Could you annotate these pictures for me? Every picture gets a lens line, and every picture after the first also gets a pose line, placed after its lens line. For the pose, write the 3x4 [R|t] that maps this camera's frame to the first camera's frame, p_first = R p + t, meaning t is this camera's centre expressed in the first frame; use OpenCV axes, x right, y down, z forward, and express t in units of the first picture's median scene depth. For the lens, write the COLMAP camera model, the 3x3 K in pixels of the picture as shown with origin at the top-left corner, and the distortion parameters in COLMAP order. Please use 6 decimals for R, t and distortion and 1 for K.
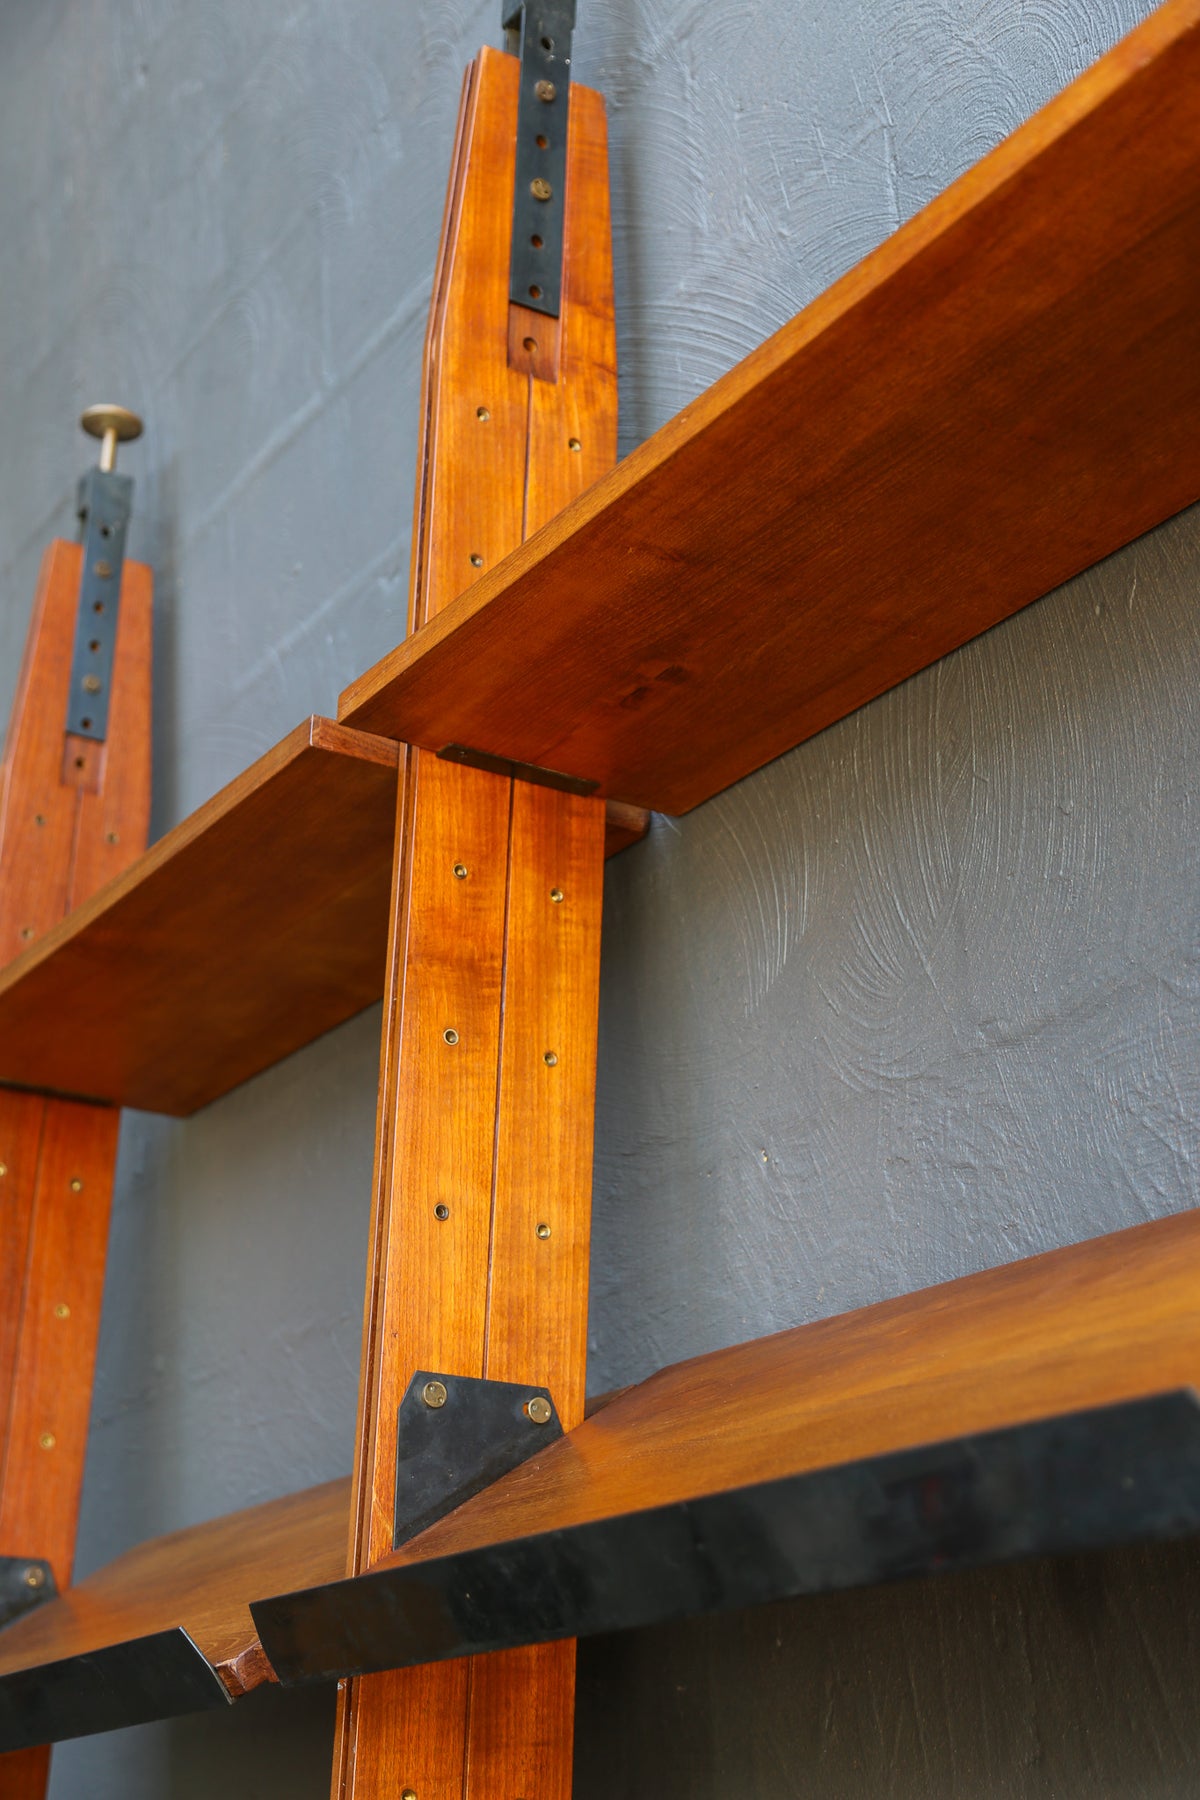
lens RADIAL K [[2829.1, 0, 597.6], [0, 2829.1, 910.2], [0, 0, 1]] dist [0.188874, 0.014472]
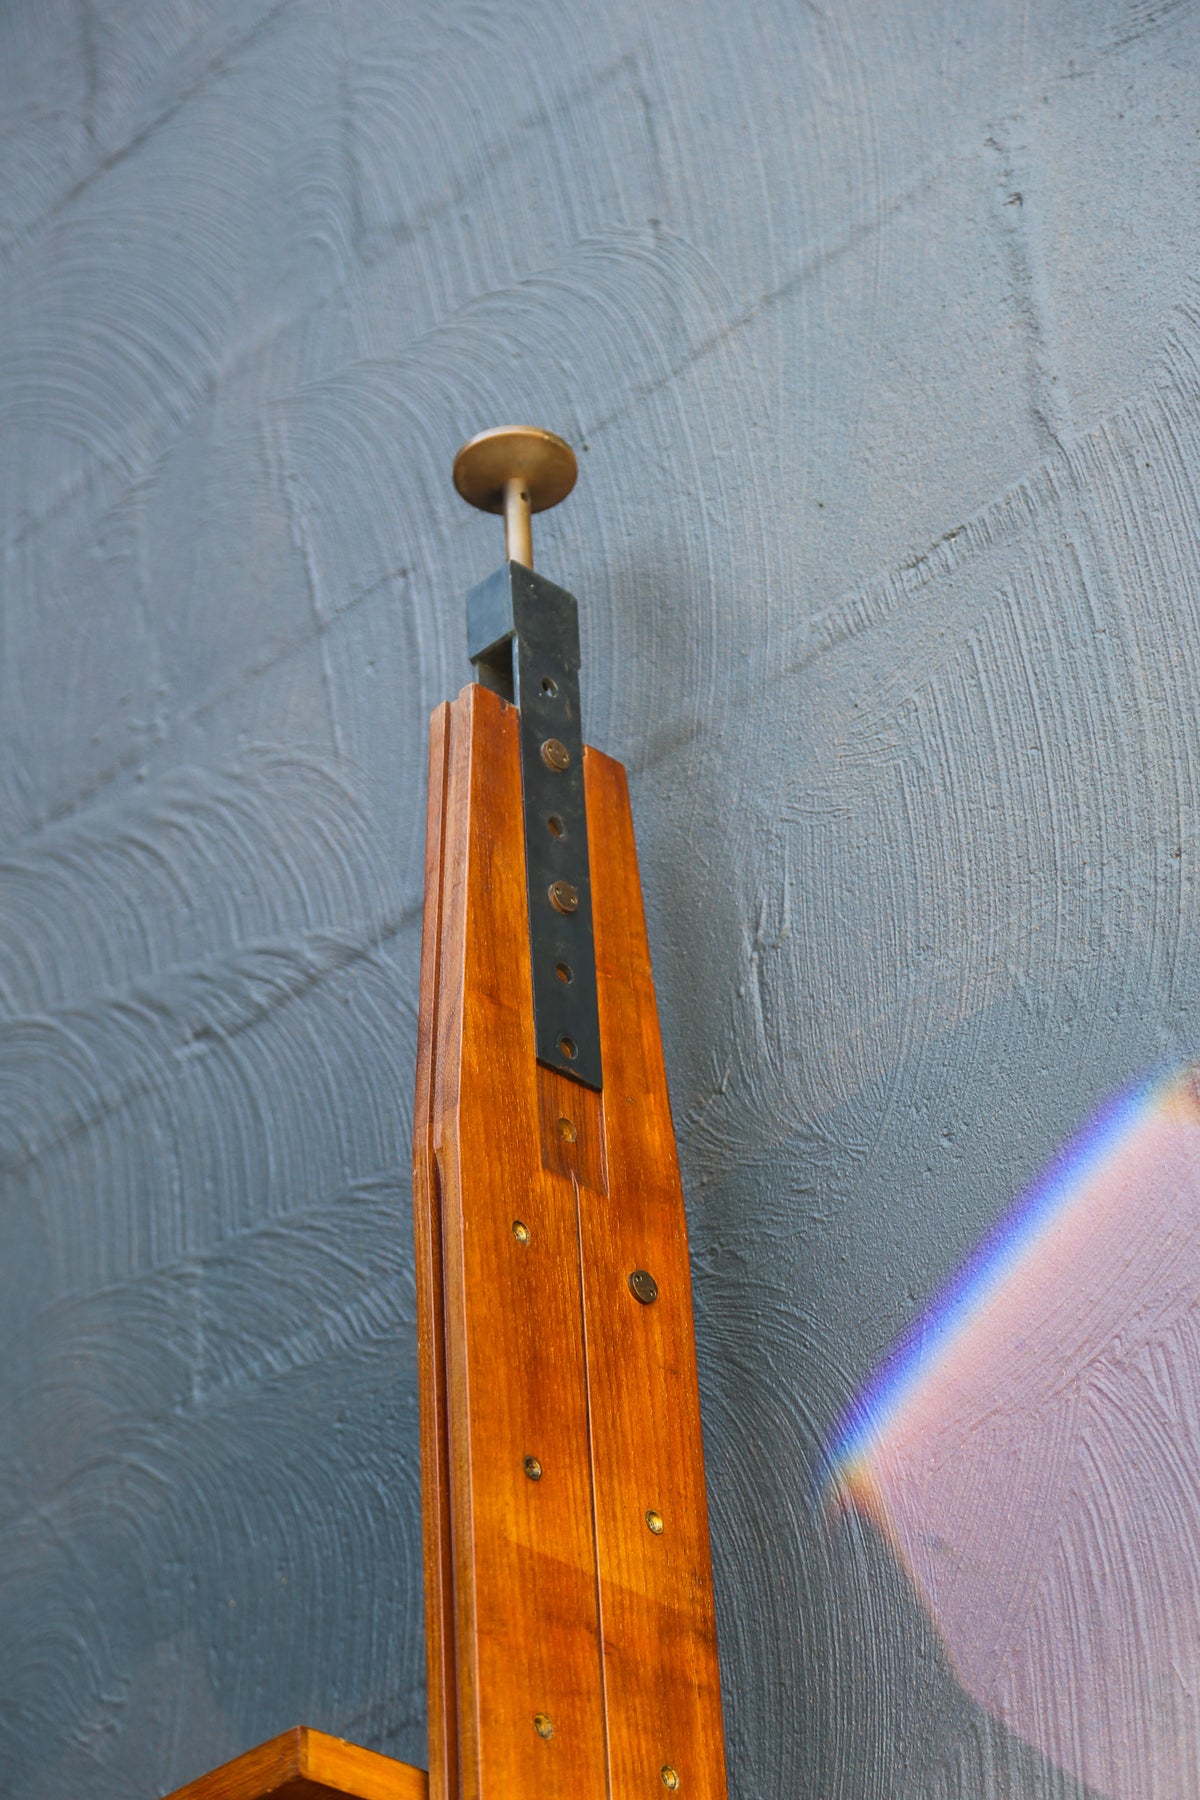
lens RADIAL K [[4656.9, 0, 600.0], [0, 4656.9, 900.0], [0, 0, 1]] dist [0.494491, -0.059014]
pose [[0.967715, 0.079621, 0.239142, -0.057858], [-0.016776, 0.967037, -0.254081, -0.124789], [-0.251490, 0.241866, 0.937152, -0.370364]]
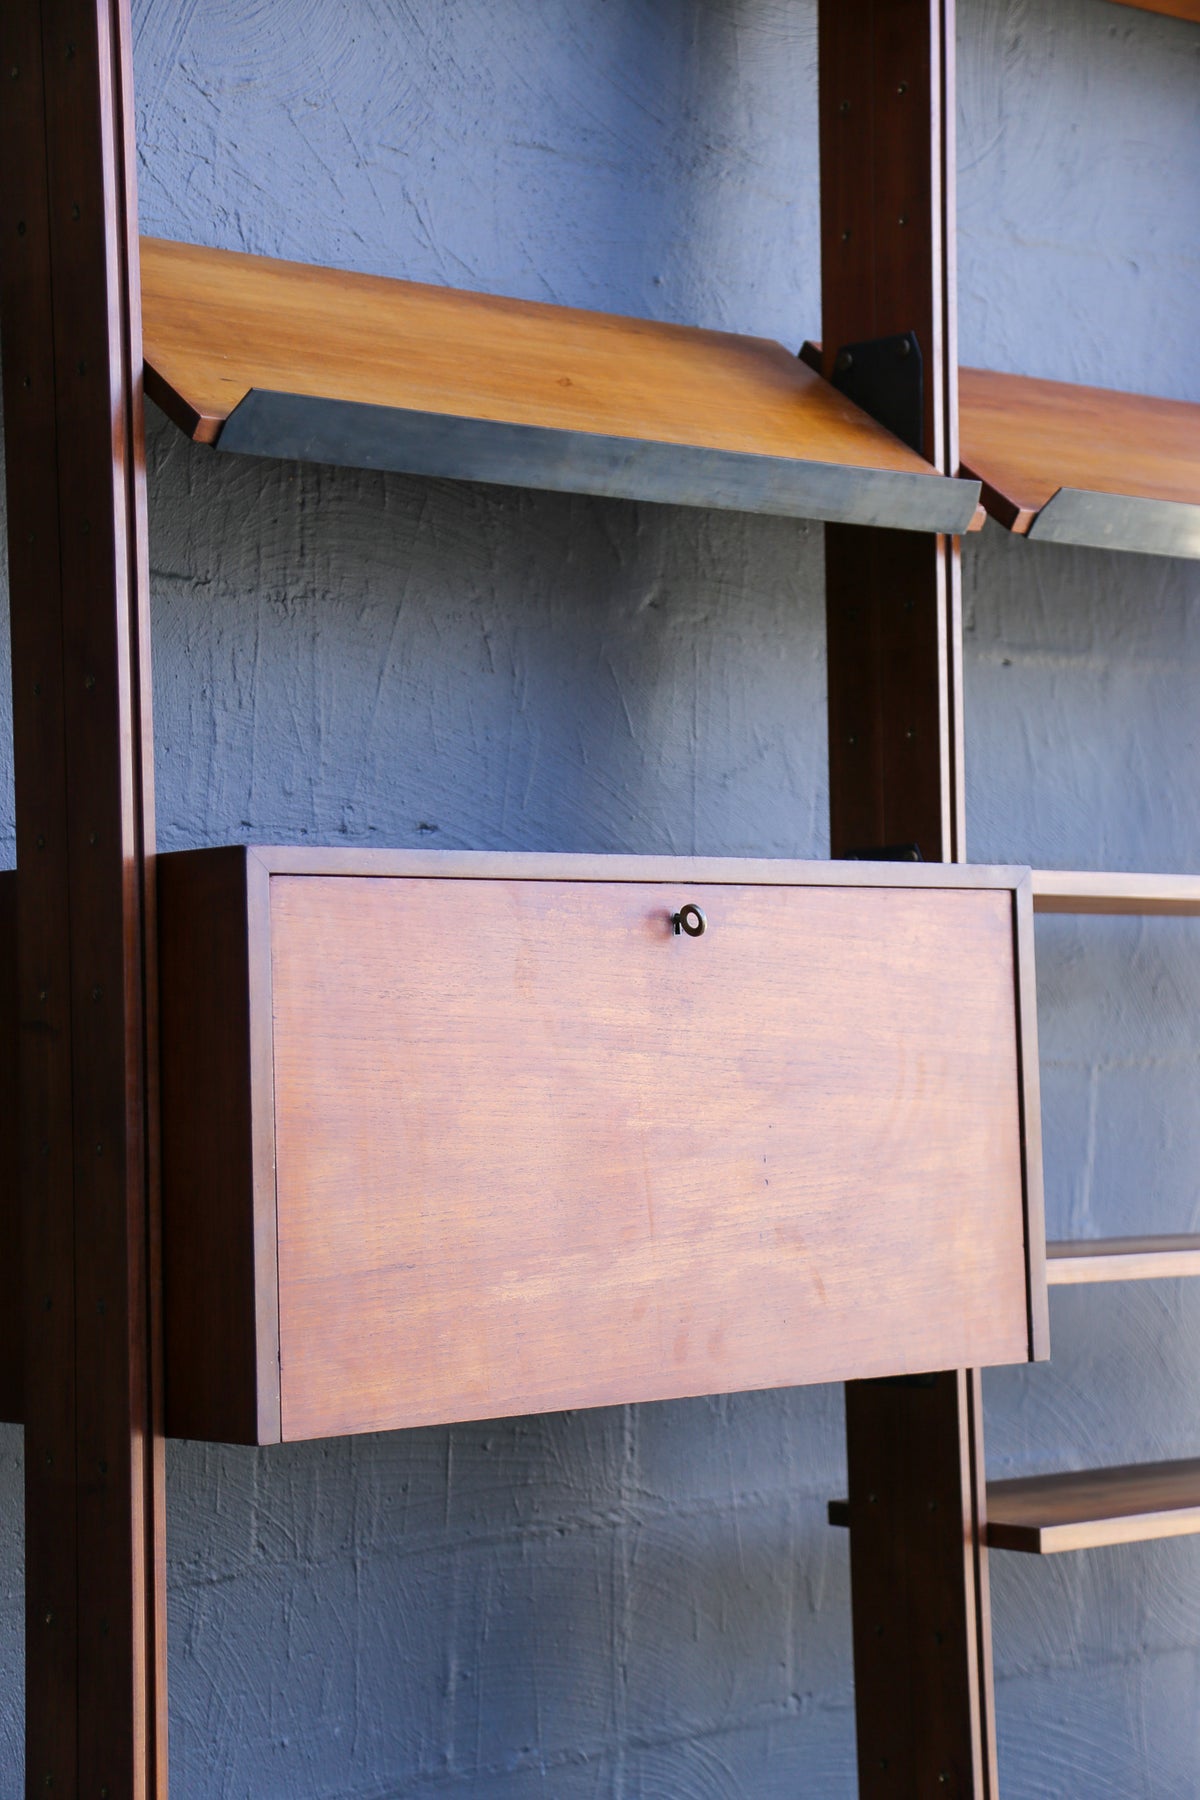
lens RADIAL K [[3579.9, 0, 600.0], [0, 3579.9, 900.0], [0, 0, 1]] dist [0.352969, -0.126442]
pose [[-0.170860, 0.012185, 0.985220, -1.794600], [-0.347922, 0.934763, -0.071899, 0.602518], [-0.921823, -0.355064, -0.155474, 1.285601]]
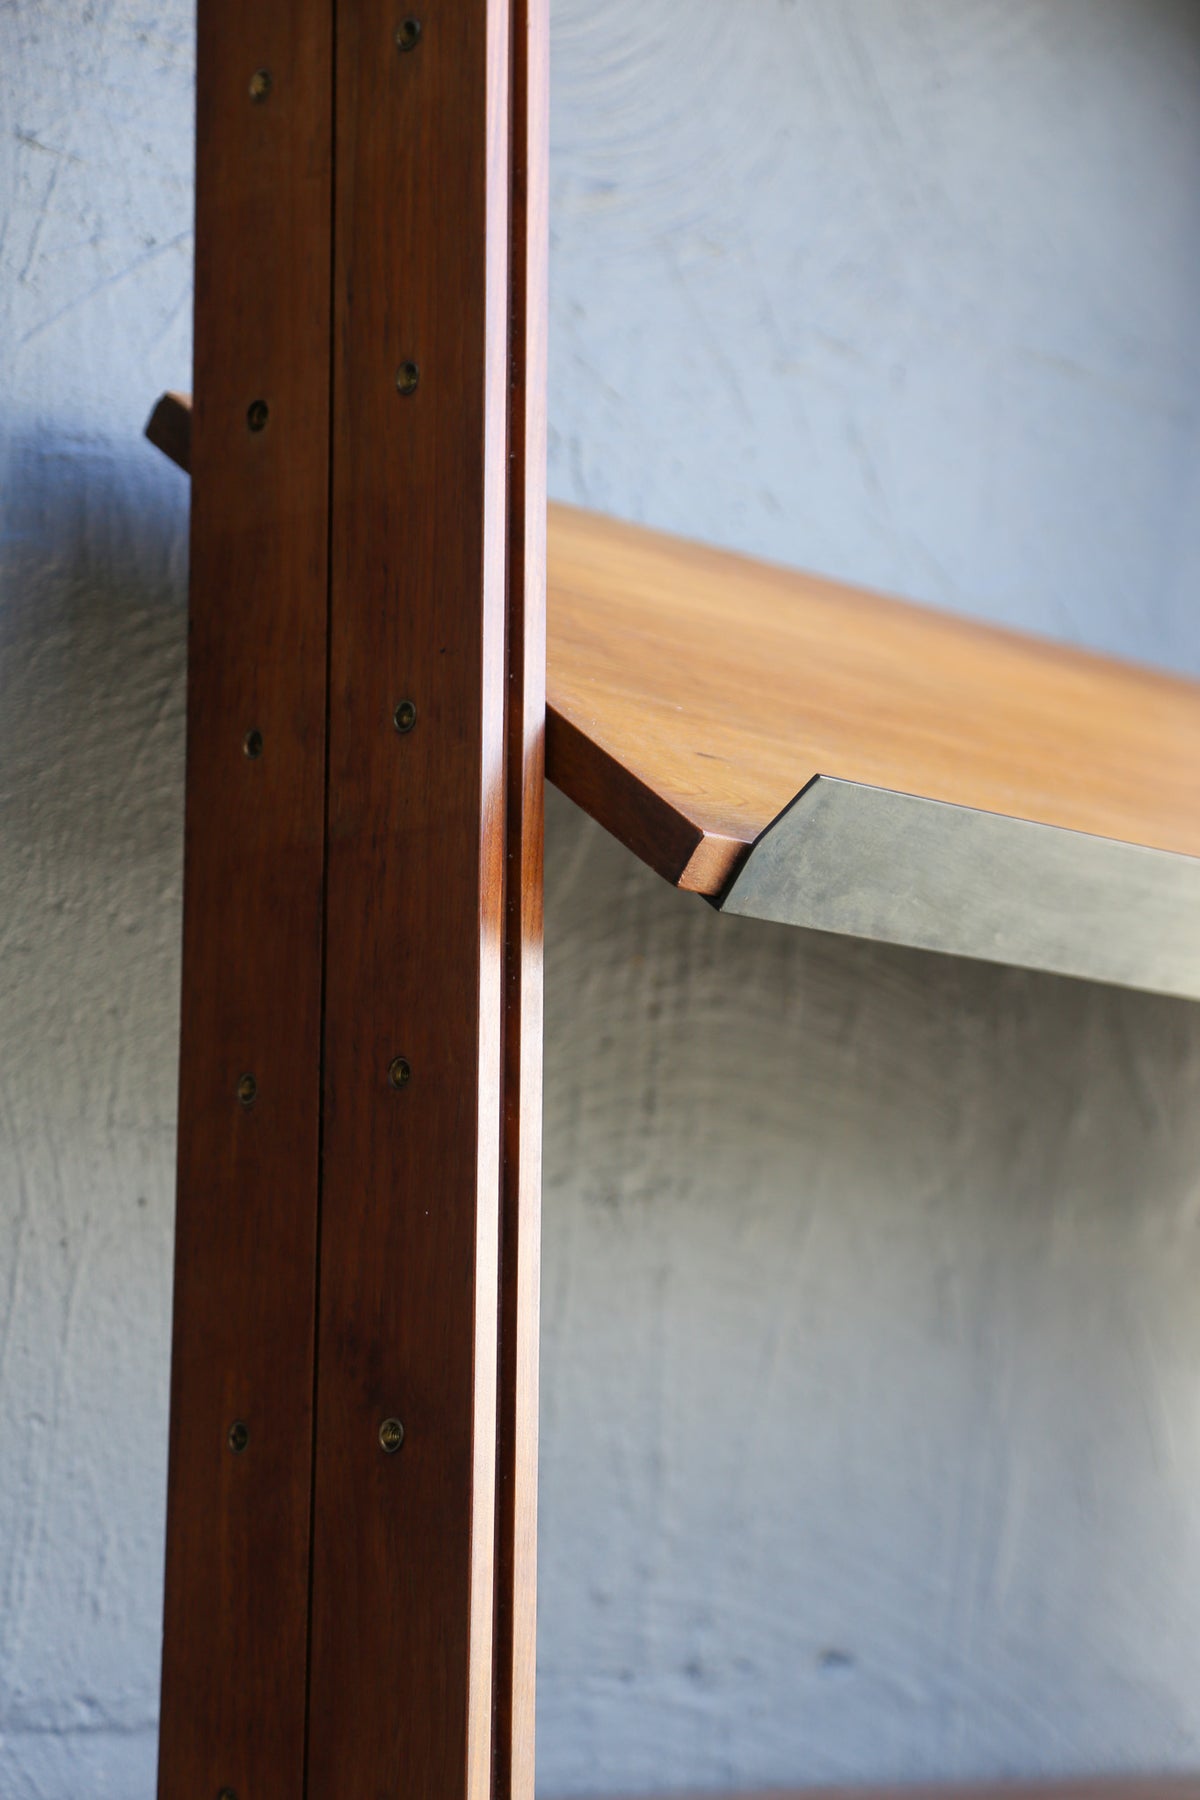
lens RADIAL K [[3894.7, 0, 599.8], [0, 3894.7, 922.9], [0, 0, 1]] dist [0.364695, -0.020649]
pose [[-0.270512, 0.114890, 0.955837, -0.982520], [-0.370049, 0.904169, -0.213407, 0.537888], [-0.888756, -0.411435, -0.202074, 1.422638]]
